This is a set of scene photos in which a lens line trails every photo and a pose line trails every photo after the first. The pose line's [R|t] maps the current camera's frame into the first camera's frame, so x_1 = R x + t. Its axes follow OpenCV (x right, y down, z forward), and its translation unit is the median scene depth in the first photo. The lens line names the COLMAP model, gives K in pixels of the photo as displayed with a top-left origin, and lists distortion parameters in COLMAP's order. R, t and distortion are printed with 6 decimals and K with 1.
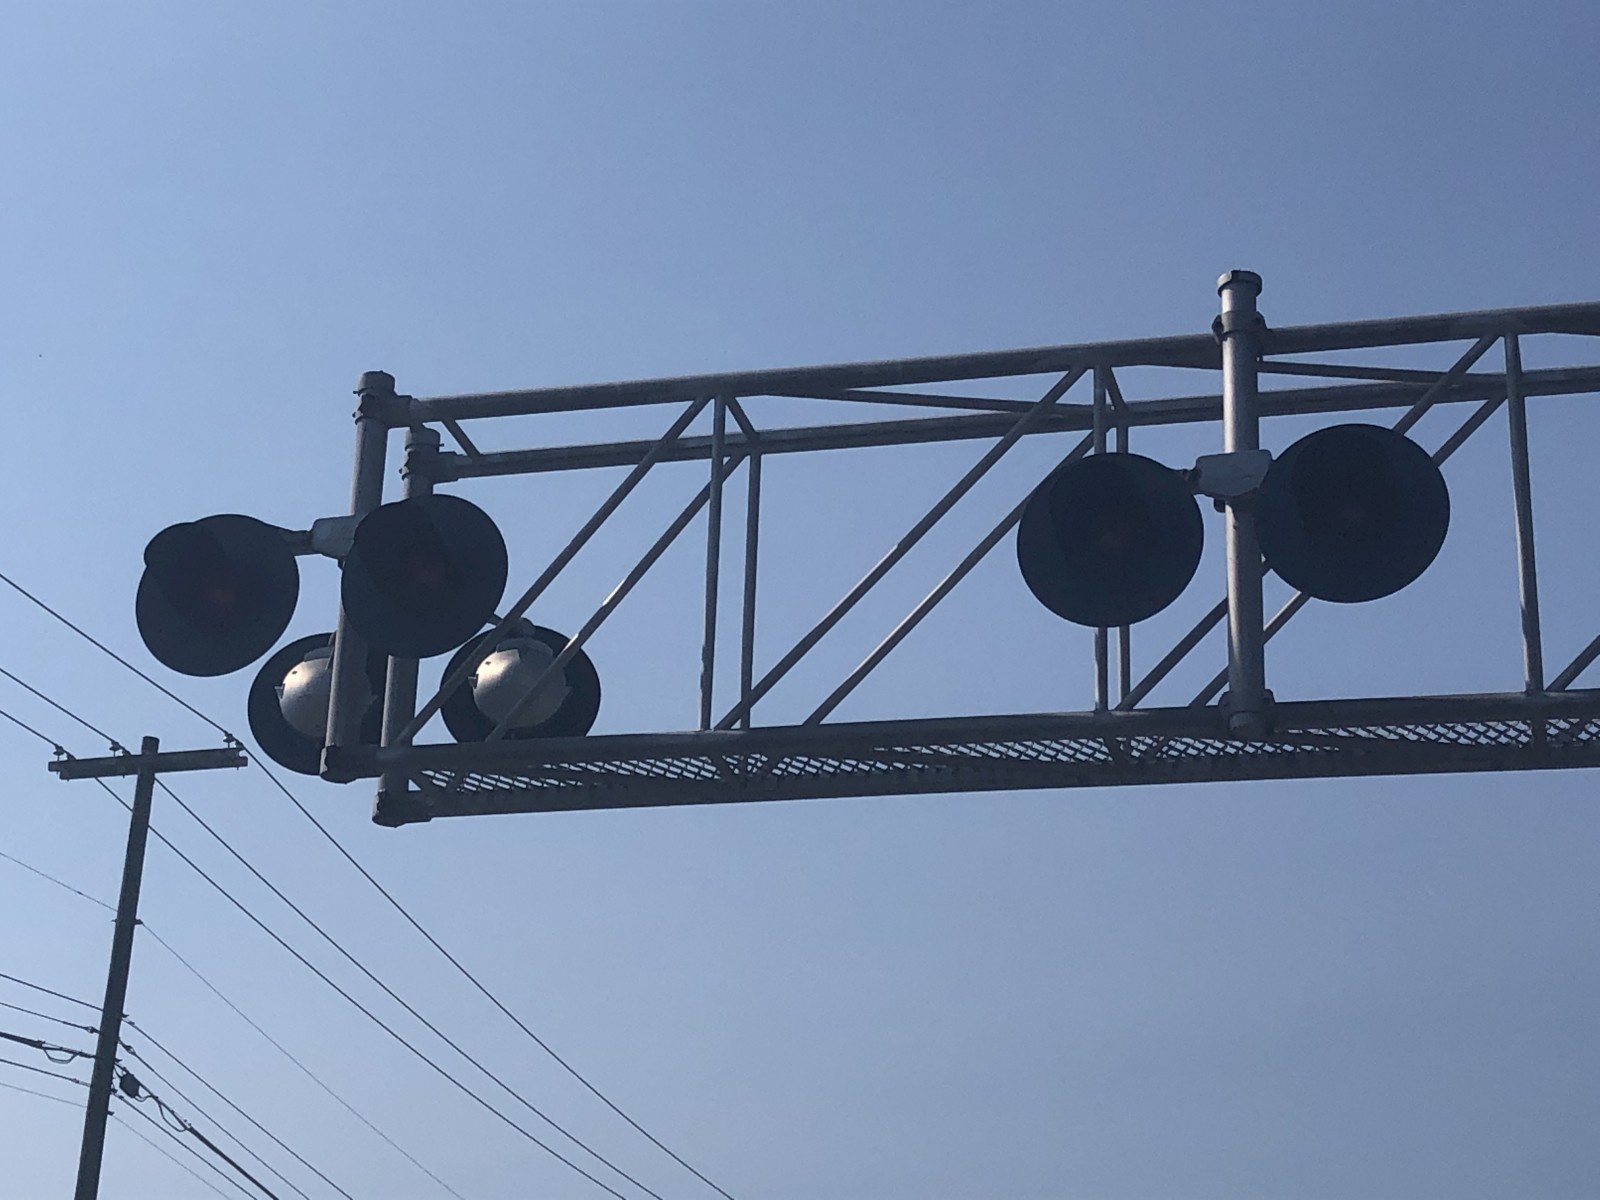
lens RADIAL K [[3141.9, 0, 797.6], [0, 3141.9, 597.8], [0, 0, 1]] dist [0.192524, -0.151922]
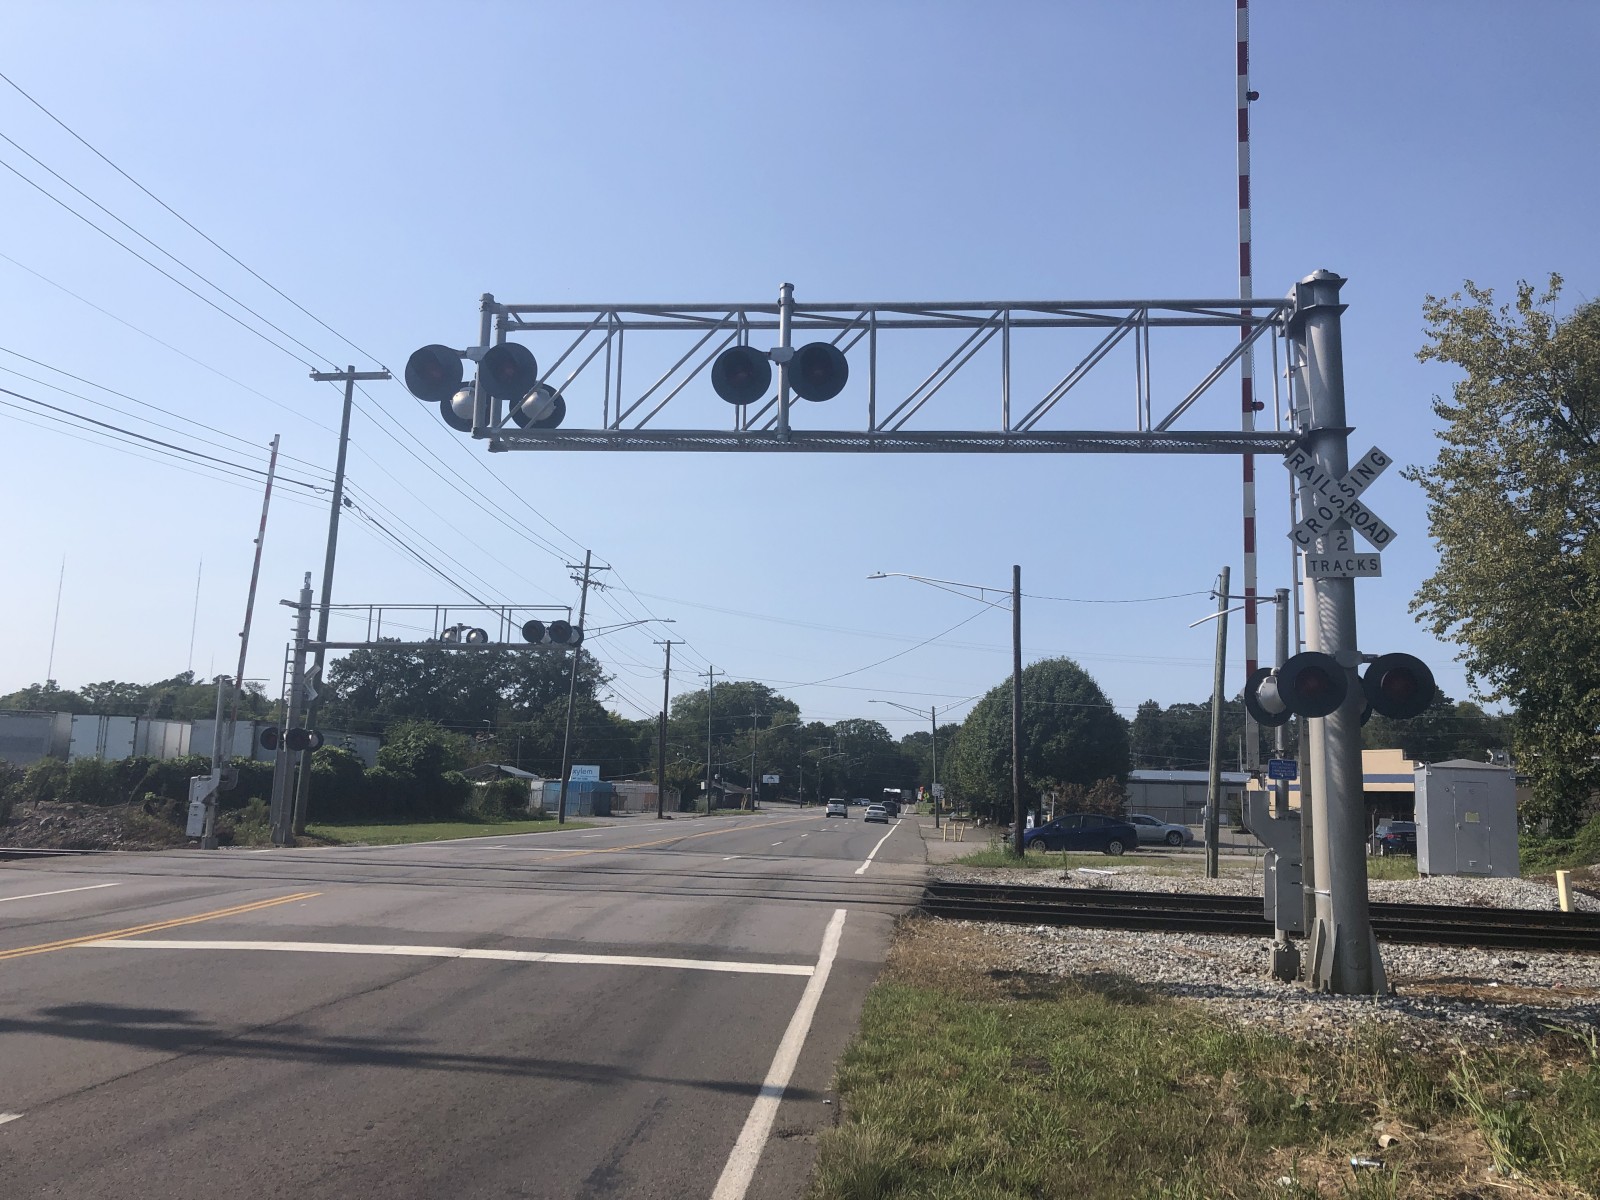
lens RADIAL K [[1283.7, 0, 837.9], [0, 1283.7, 597.2], [0, 0, 1]] dist [0.047658, -0.096896]
pose [[0.982850, 0.016438, 0.183673, -0.032385], [-0.058300, 0.972632, 0.224920, -0.087791], [-0.174949, -0.231771, 0.956909, -0.247540]]
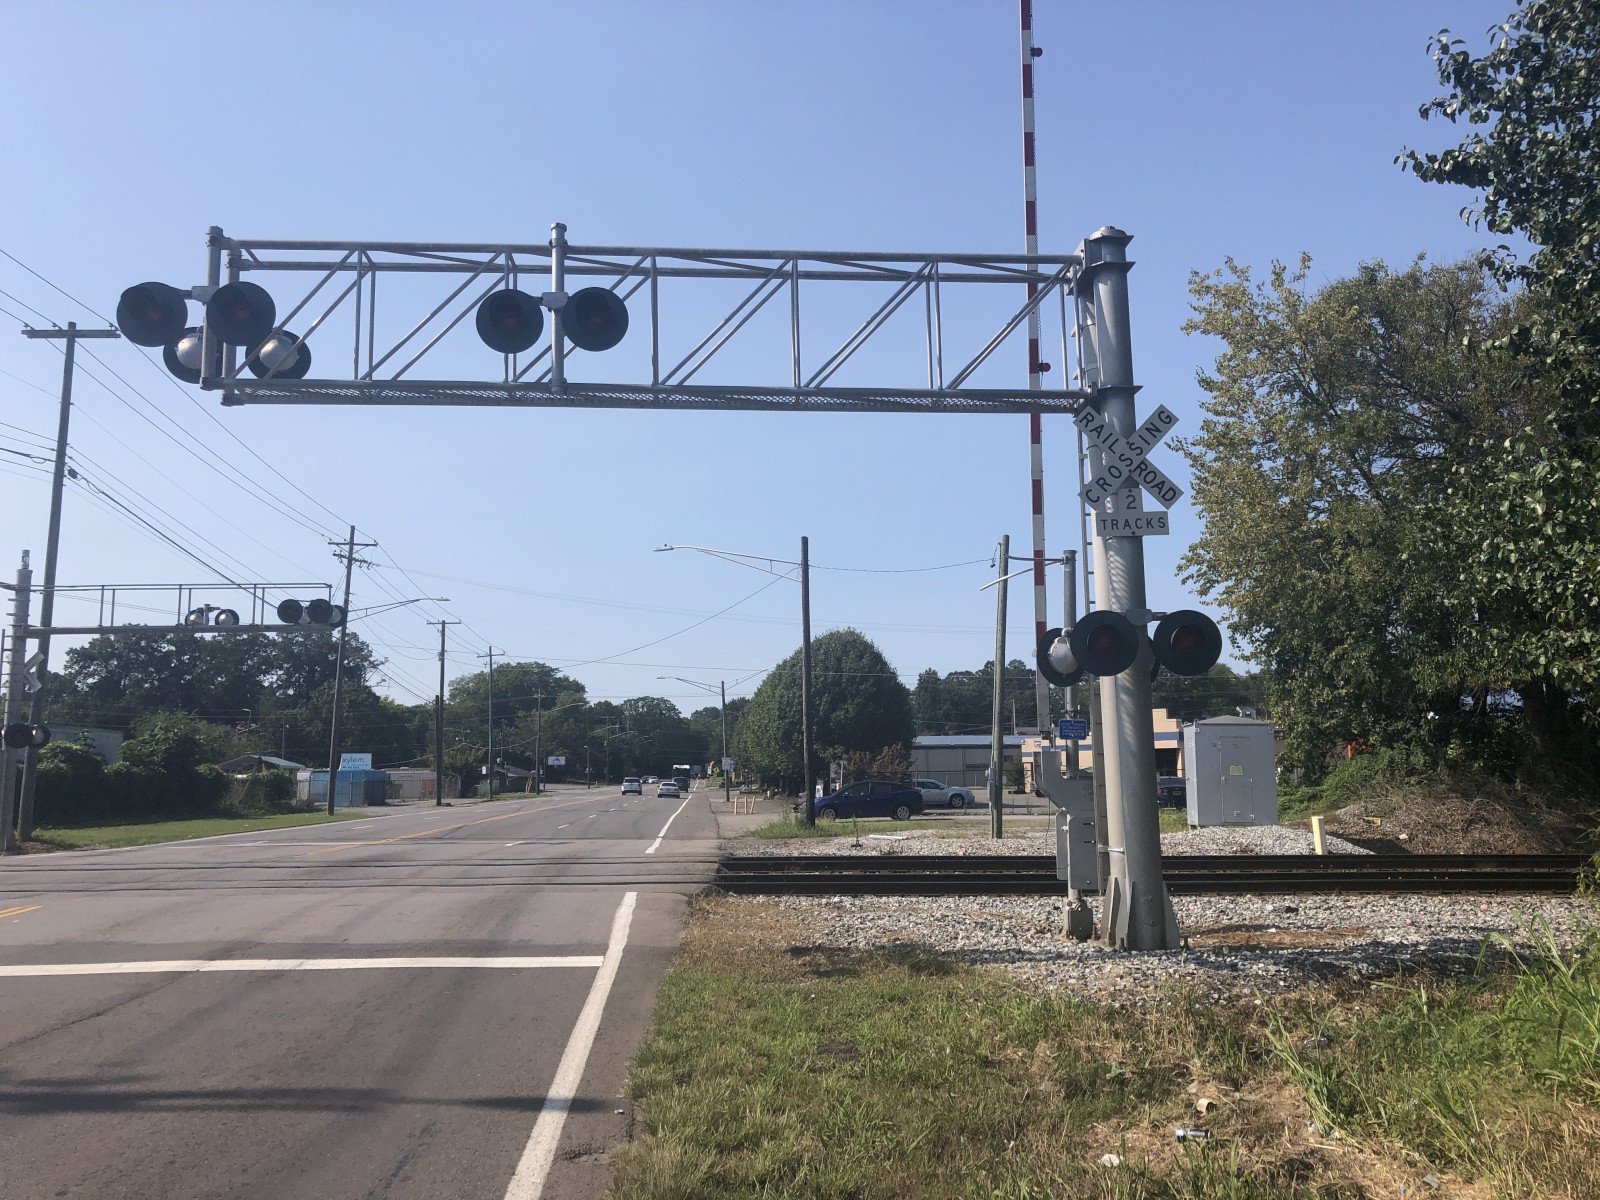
lens RADIAL K [[1285.9, 0, 831.1], [0, 1285.9, 602.7], [0, 0, 1]] dist [-0.000899, -0.000006]
pose [[0.940802, -0.006335, 0.338898, -0.020220], [-0.078718, 0.968406, 0.236629, -0.064113], [-0.329690, -0.249298, 0.910580, -0.189553]]
